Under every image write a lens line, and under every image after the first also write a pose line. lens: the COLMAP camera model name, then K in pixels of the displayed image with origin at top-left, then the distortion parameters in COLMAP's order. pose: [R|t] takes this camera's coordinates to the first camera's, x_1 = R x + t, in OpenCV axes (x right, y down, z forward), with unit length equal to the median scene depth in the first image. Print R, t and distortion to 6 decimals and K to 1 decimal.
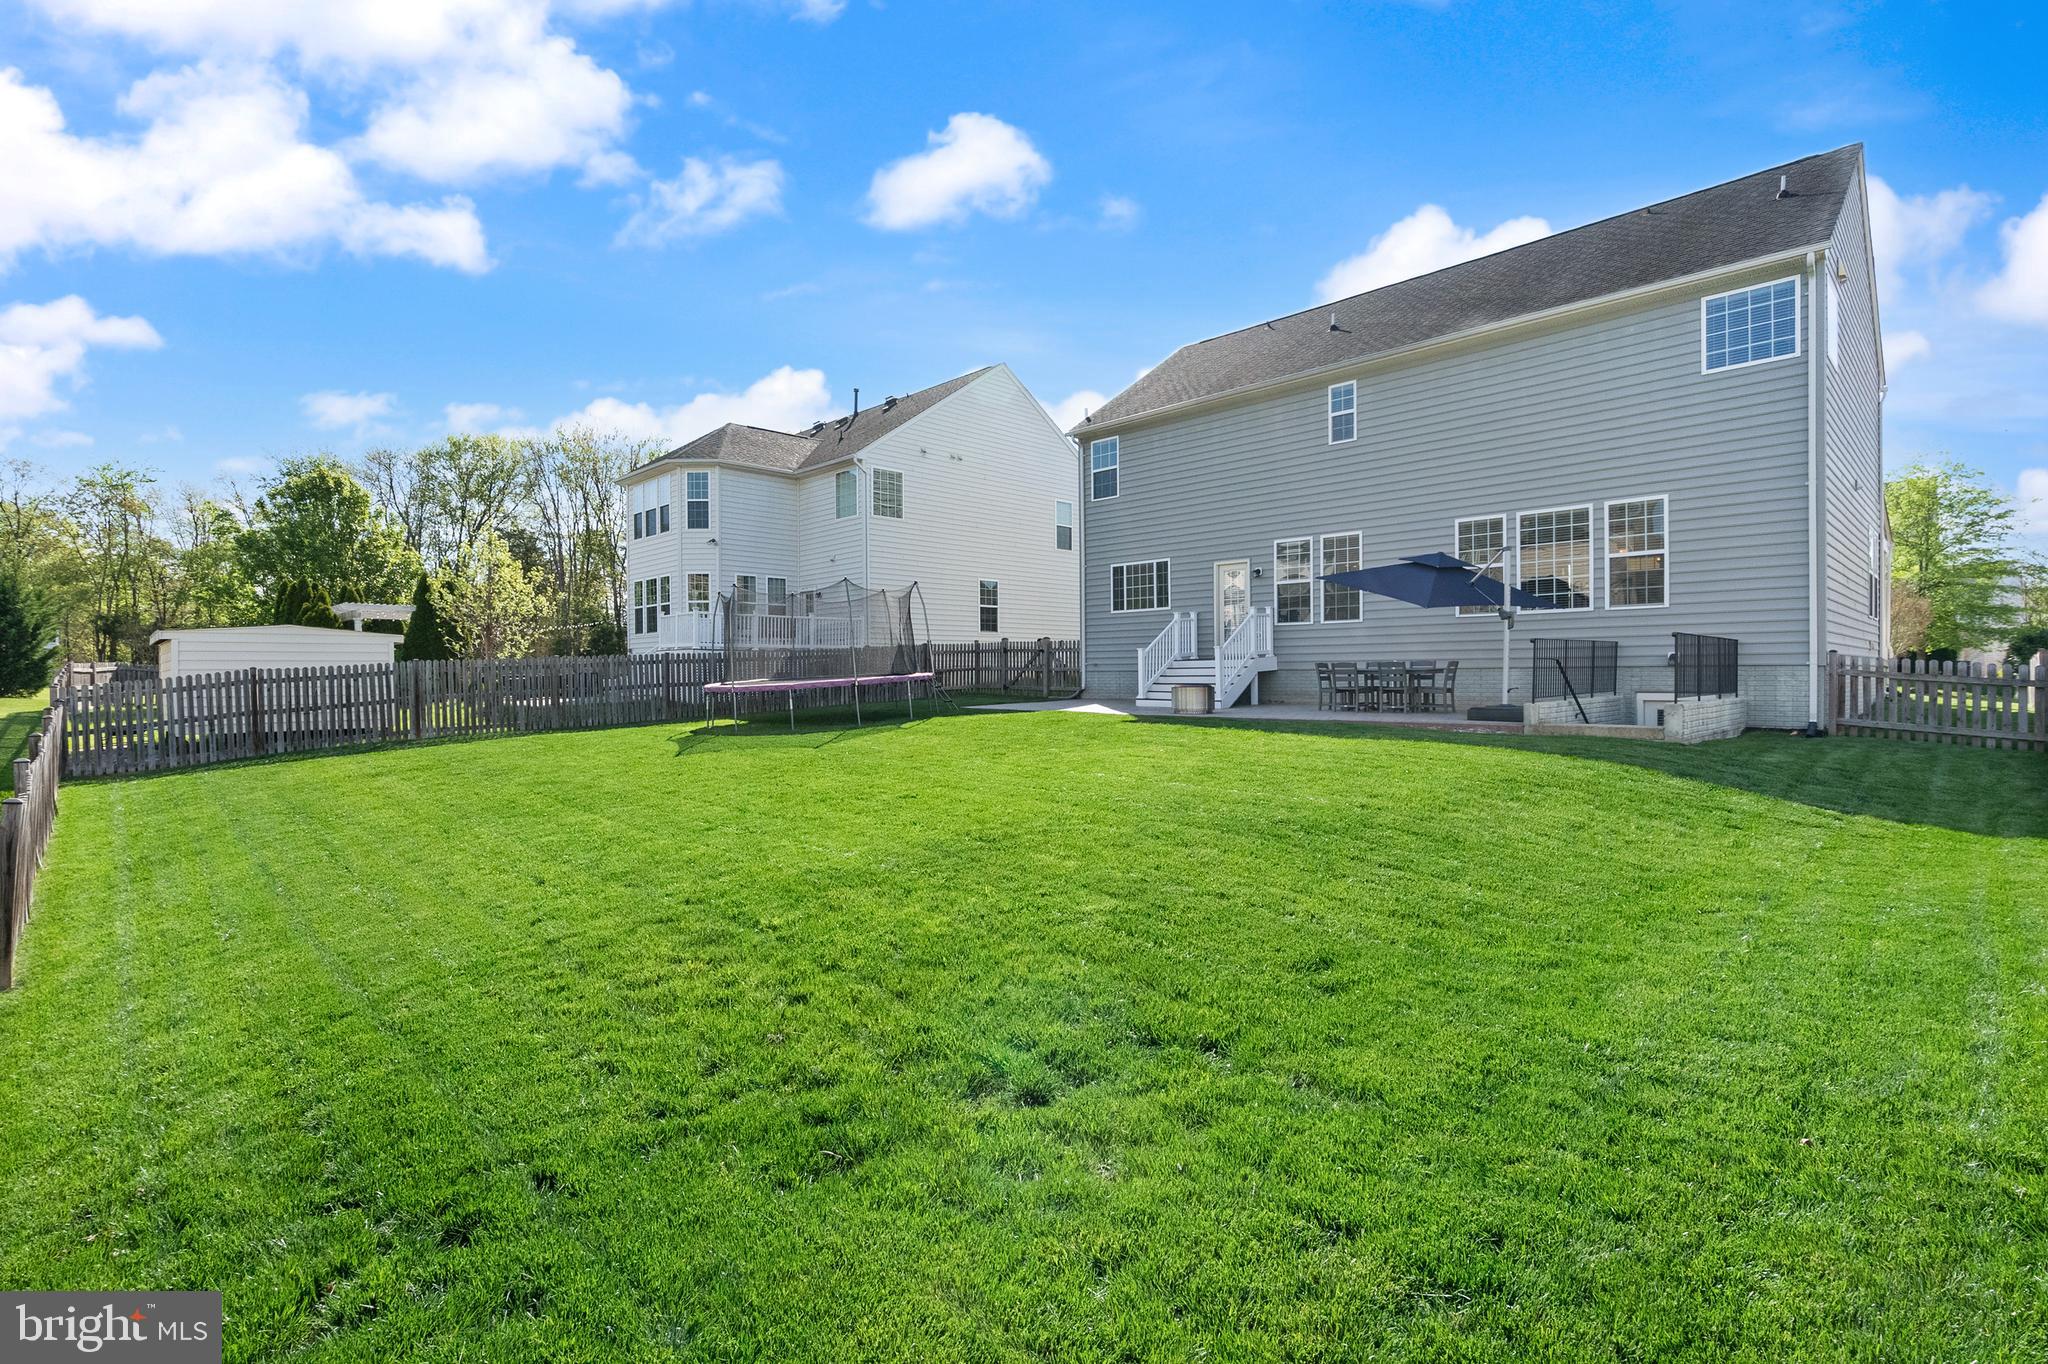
lens RADIAL K [[991.8, 0, 1026.7], [0, 991.8, 704.9], [0, 0, 1]] dist [0.002397, 0.000756]
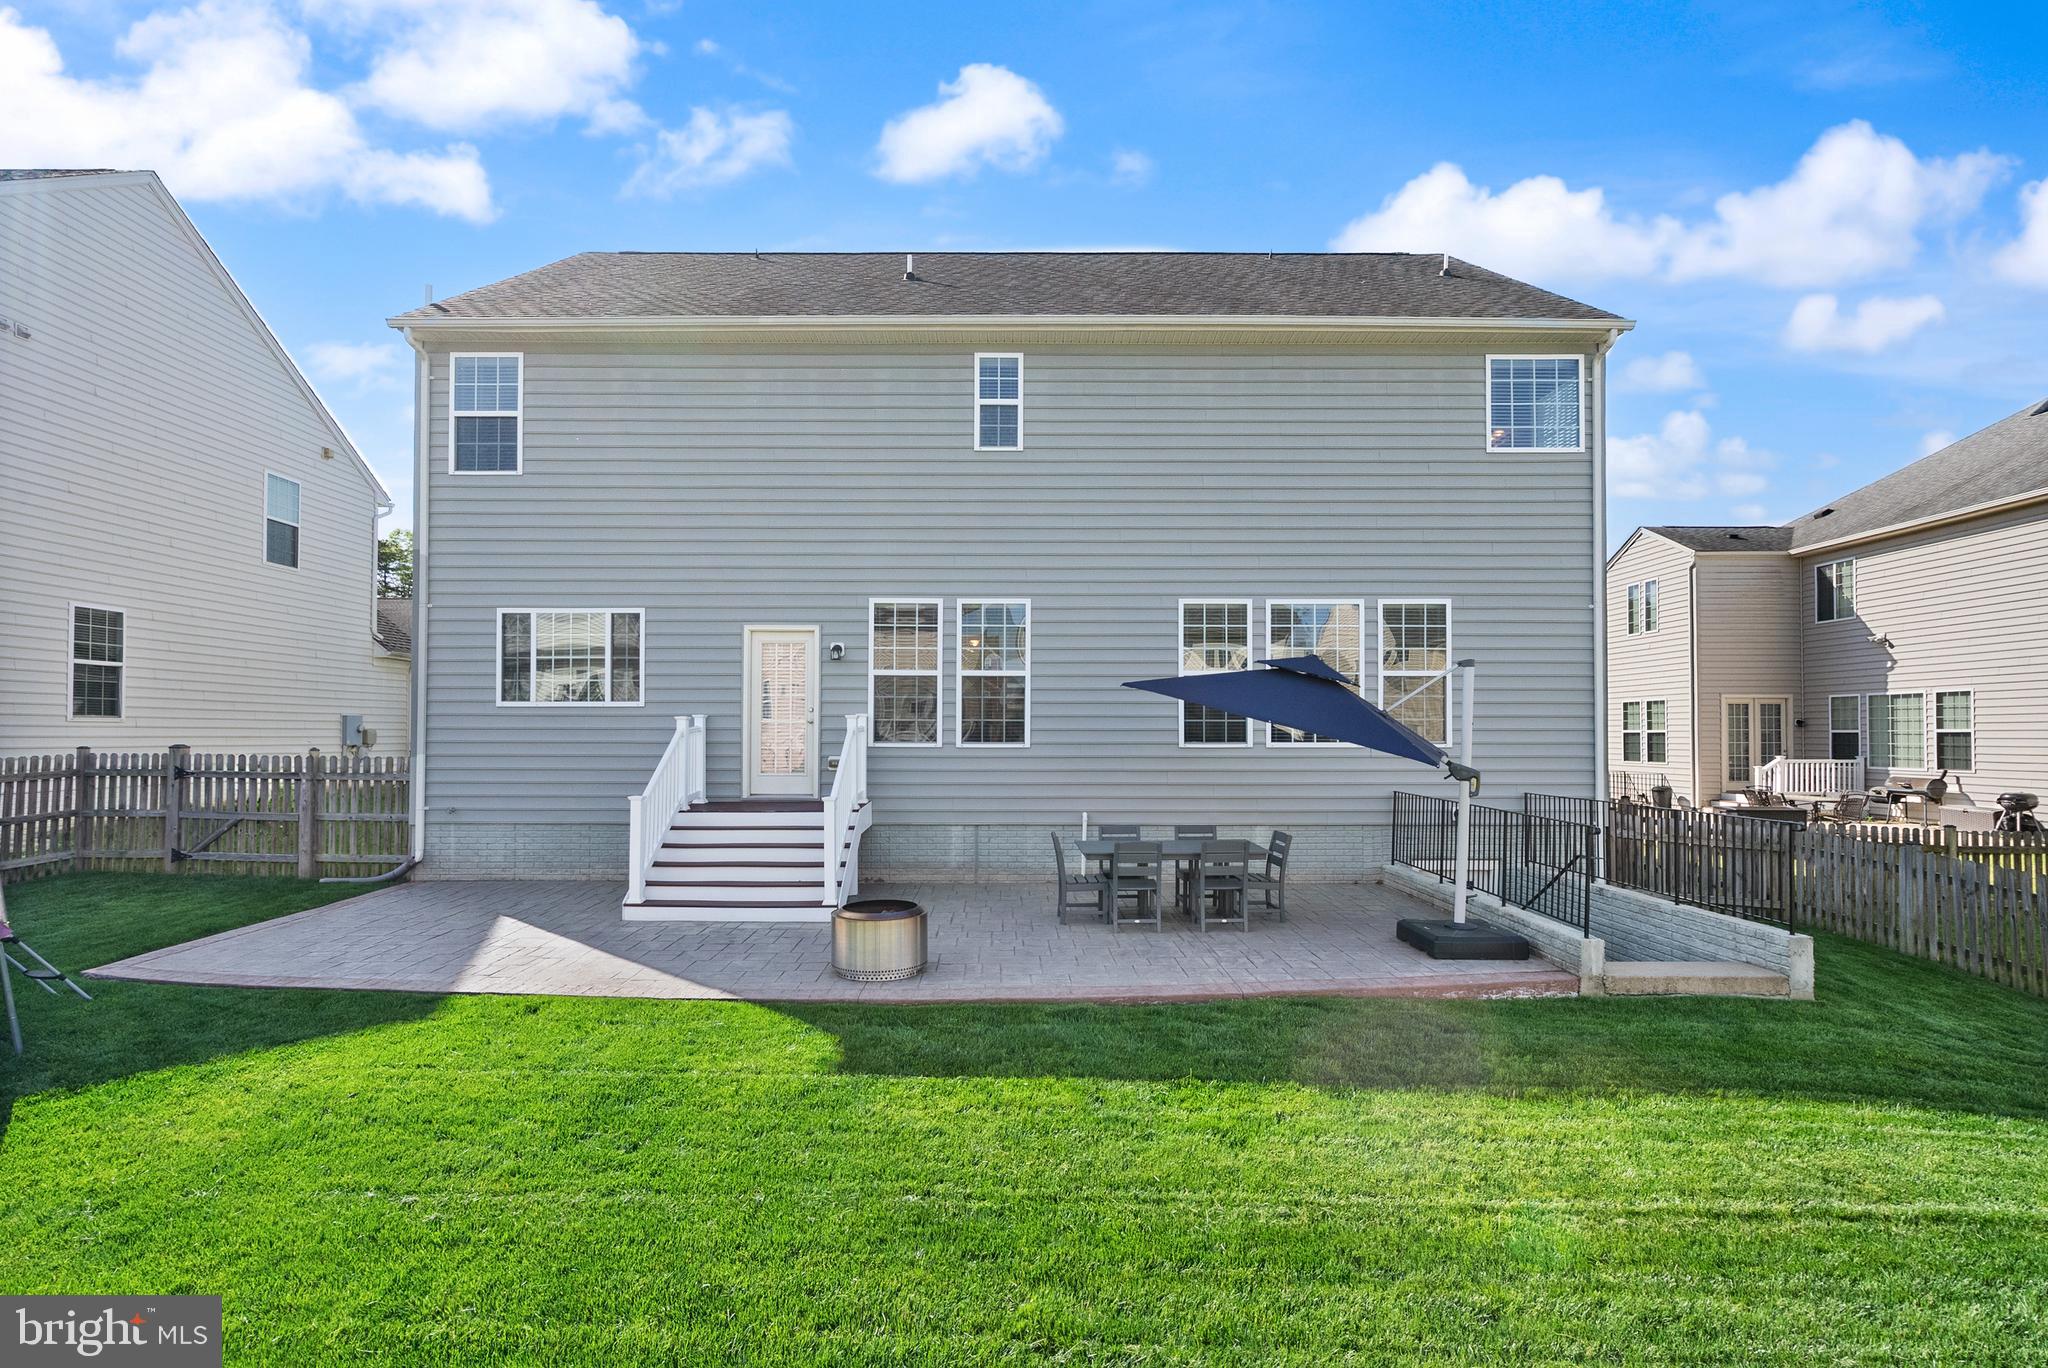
lens RADIAL K [[991.8, 0, 1026.7], [0, 991.8, 706.9], [0, 0, 1]] dist [0.002397, 0.000756]
pose [[0.708336, 0.044005, 0.704503, -0.084477], [0.008838, 0.997424, -0.071187, -0.062659], [-0.705820, 0.056651, 0.706122, 0.547272]]
